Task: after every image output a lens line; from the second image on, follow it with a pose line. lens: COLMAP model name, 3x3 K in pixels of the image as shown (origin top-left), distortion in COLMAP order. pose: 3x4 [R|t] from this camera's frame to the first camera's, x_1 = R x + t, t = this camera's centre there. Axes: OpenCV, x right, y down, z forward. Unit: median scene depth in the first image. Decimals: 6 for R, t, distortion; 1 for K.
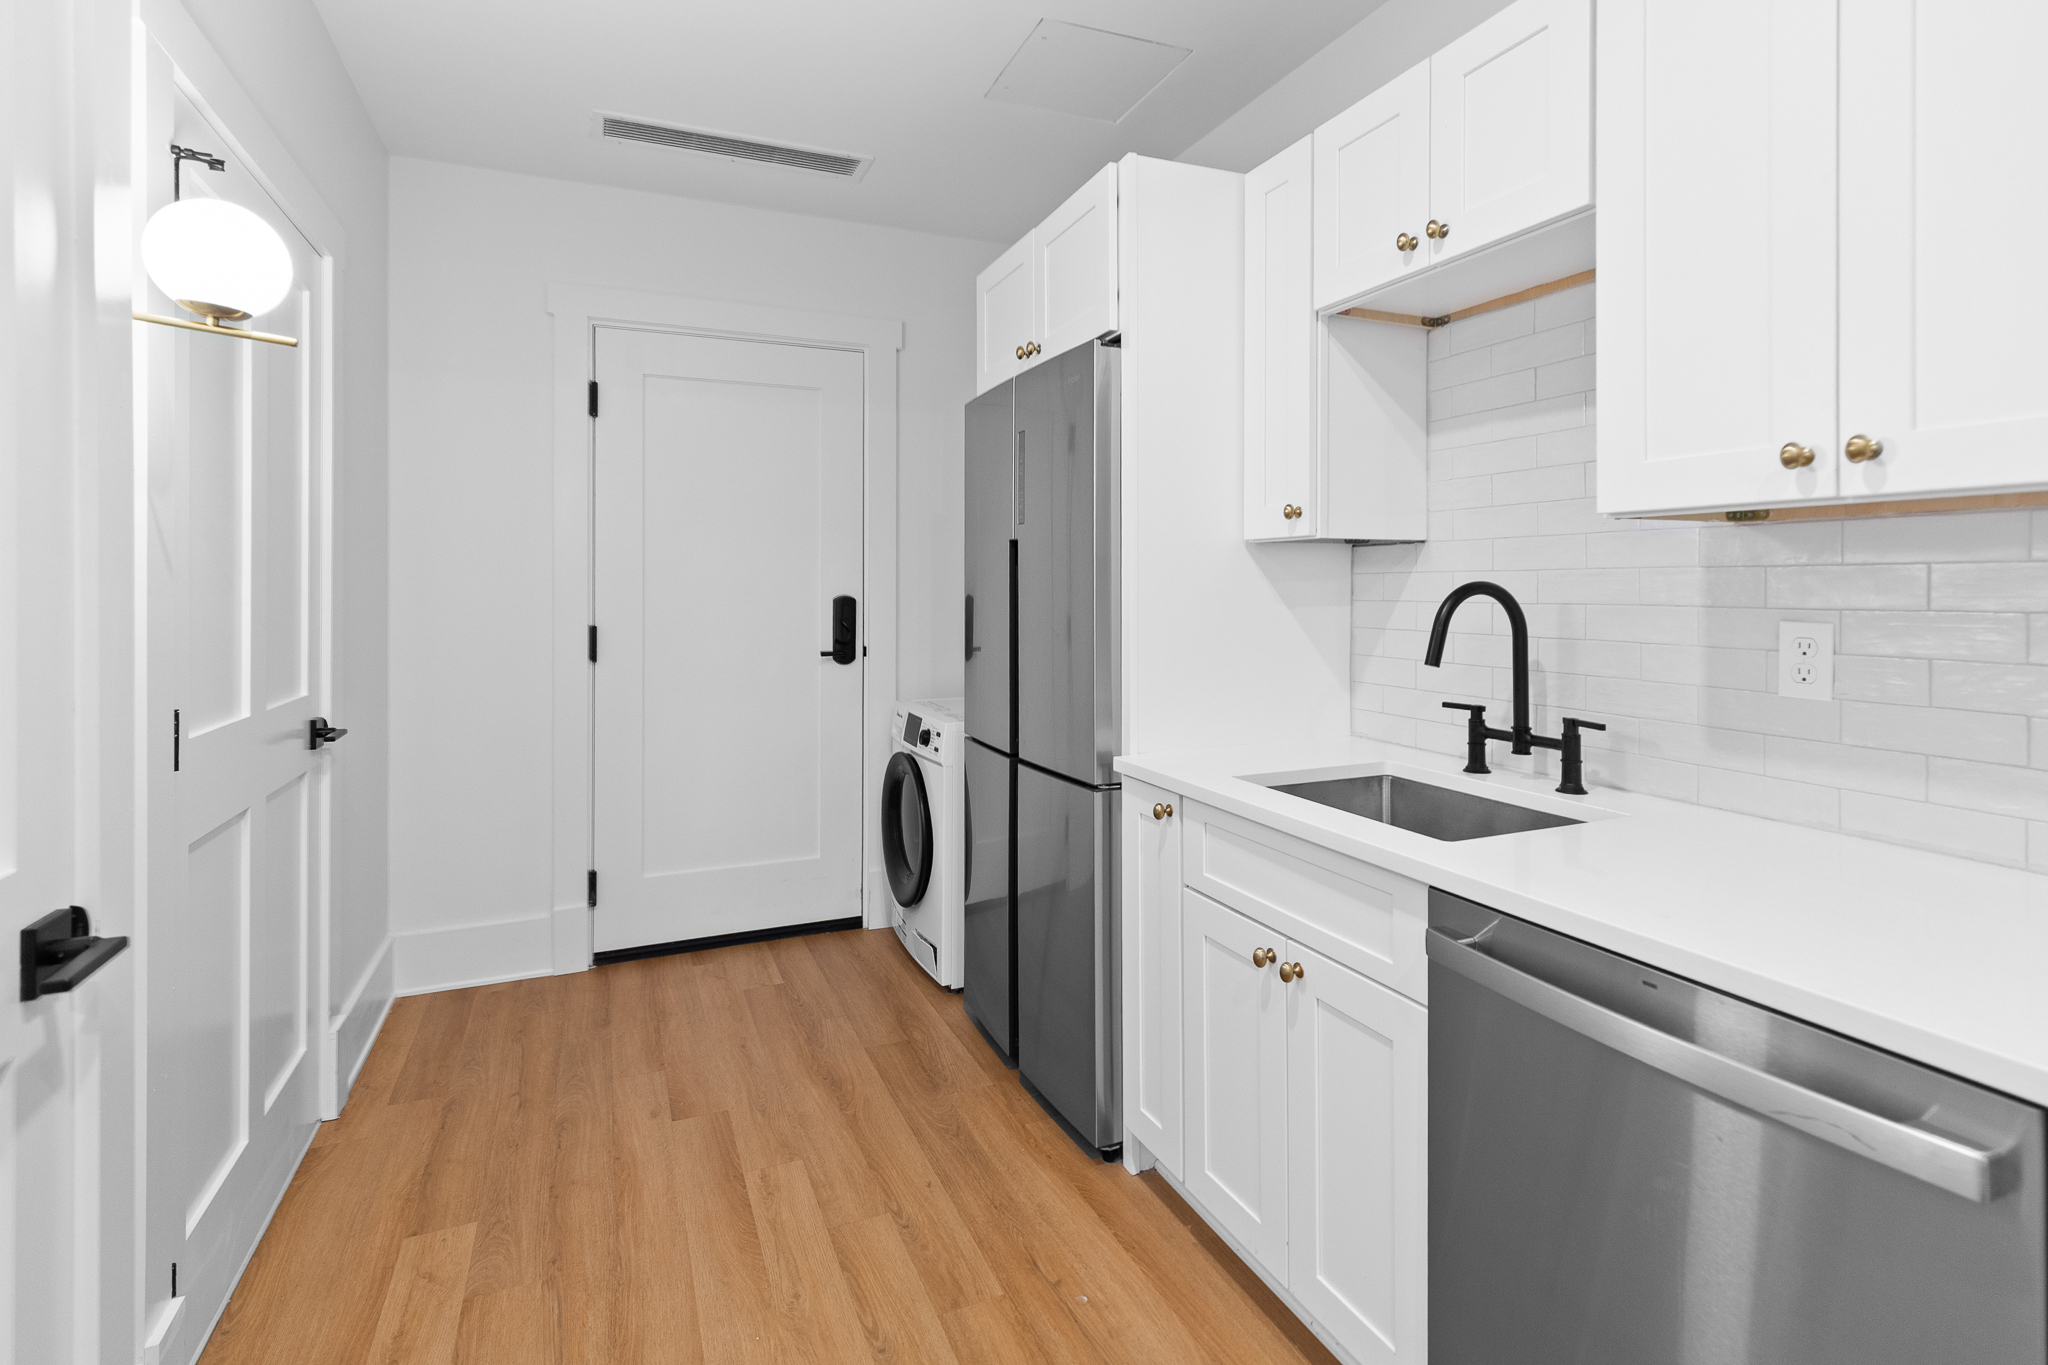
lens RADIAL K [[966.8, 0, 996.1], [0, 966.8, 585.5], [0, 0, 1]] dist [0.000916, 0.000157]
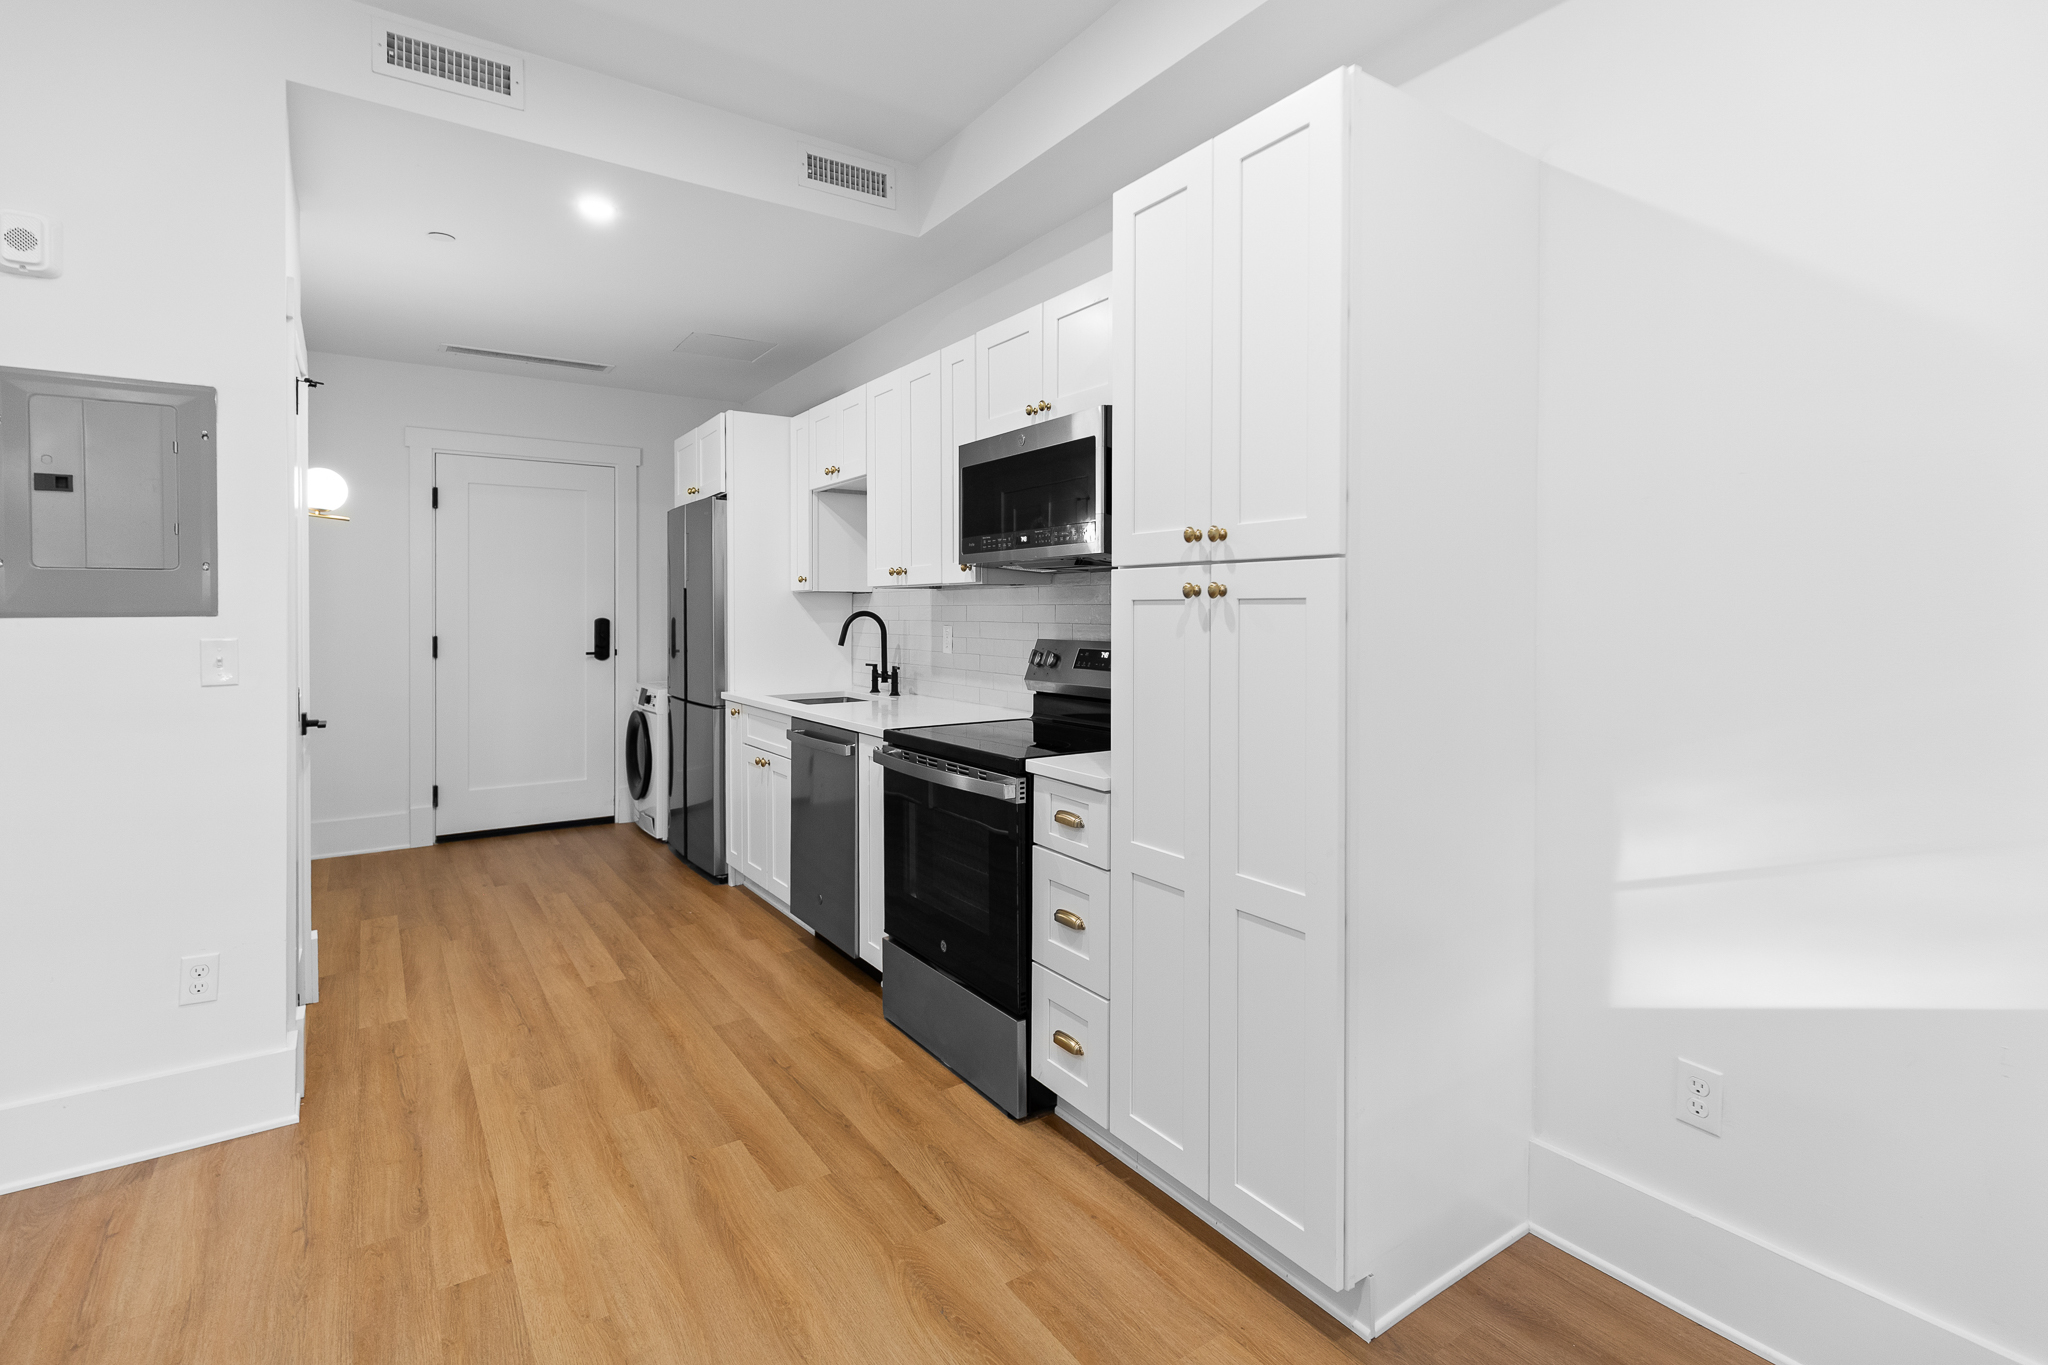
lens RADIAL K [[954.3, 0, 1010.5], [0, 954.3, 617.3], [0, 0, 1]] dist [0.004998, 0.000065]
pose [[0.978950, -0.000490, 0.204099, 0.297605], [-0.000853, 0.999979, 0.006493, -0.002915], [-0.204098, -0.006530, 0.978929, -1.131064]]
